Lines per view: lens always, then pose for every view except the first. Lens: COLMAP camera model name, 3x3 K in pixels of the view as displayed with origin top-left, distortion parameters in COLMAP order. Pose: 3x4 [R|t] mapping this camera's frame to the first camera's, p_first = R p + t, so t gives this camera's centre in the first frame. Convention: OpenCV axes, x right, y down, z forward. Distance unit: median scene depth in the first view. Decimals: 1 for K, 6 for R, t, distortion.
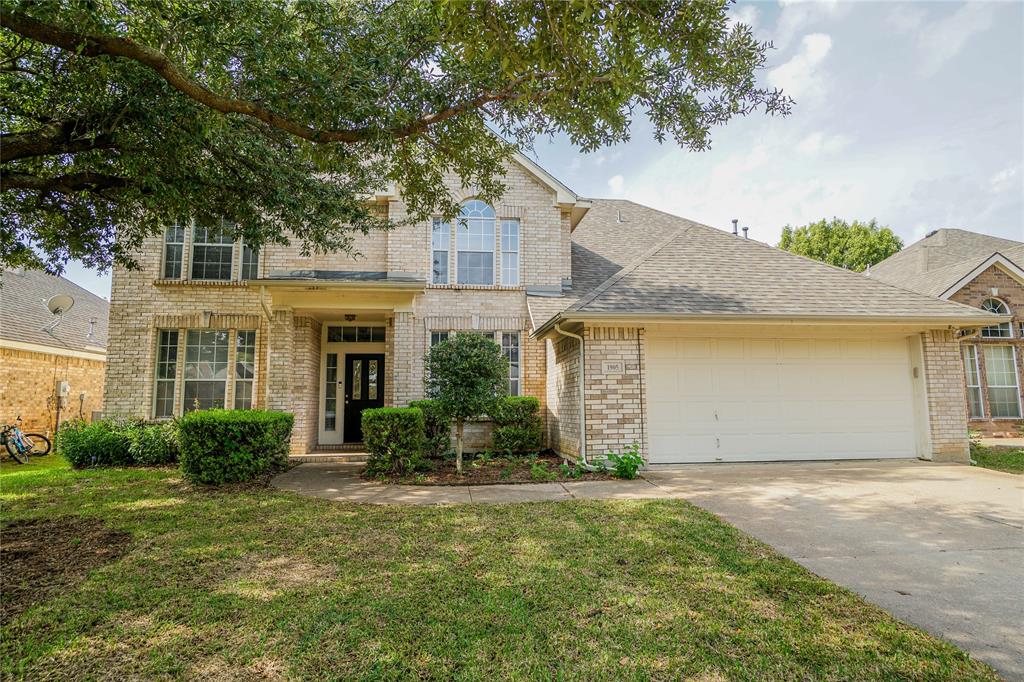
lens RADIAL K [[588.0, 0, 506.6], [0, 588.0, 340.7], [0, 0, 1]] dist [-0.004583, -0.000186]
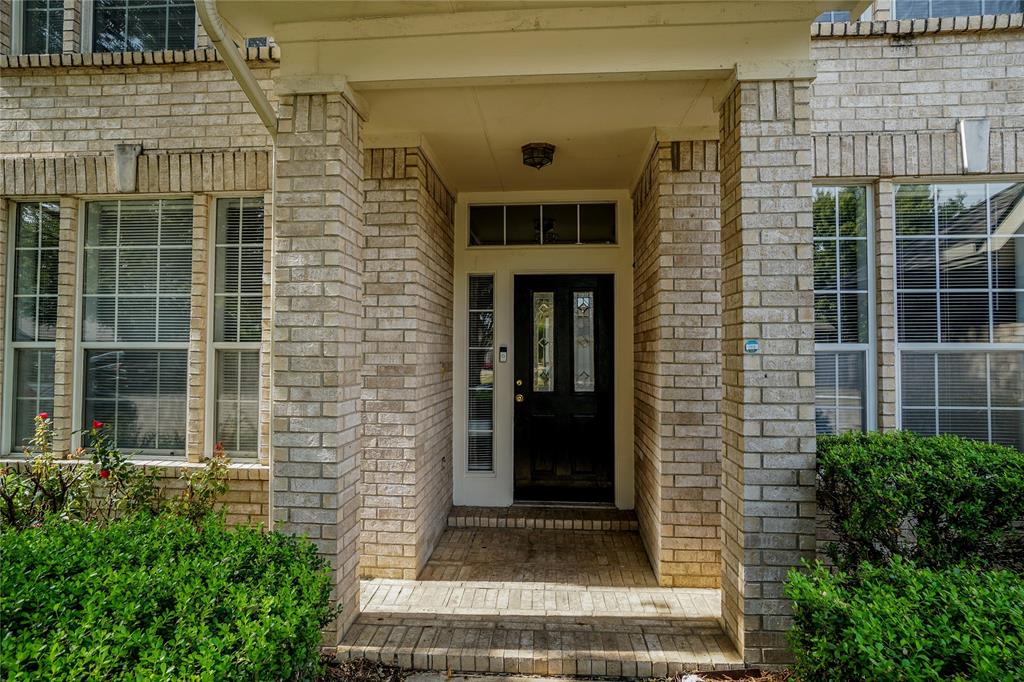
lens RADIAL K [[529.2, 0, 514.1], [0, 529.2, 340.5], [0, 0, 1]] dist [-0.002519, -0.000349]
pose [[0.982930, 0.005641, -0.183895, -0.233882], [0.011234, 0.995825, 0.090590, 0.037689], [0.183639, -0.091109, 0.978762, 0.728033]]
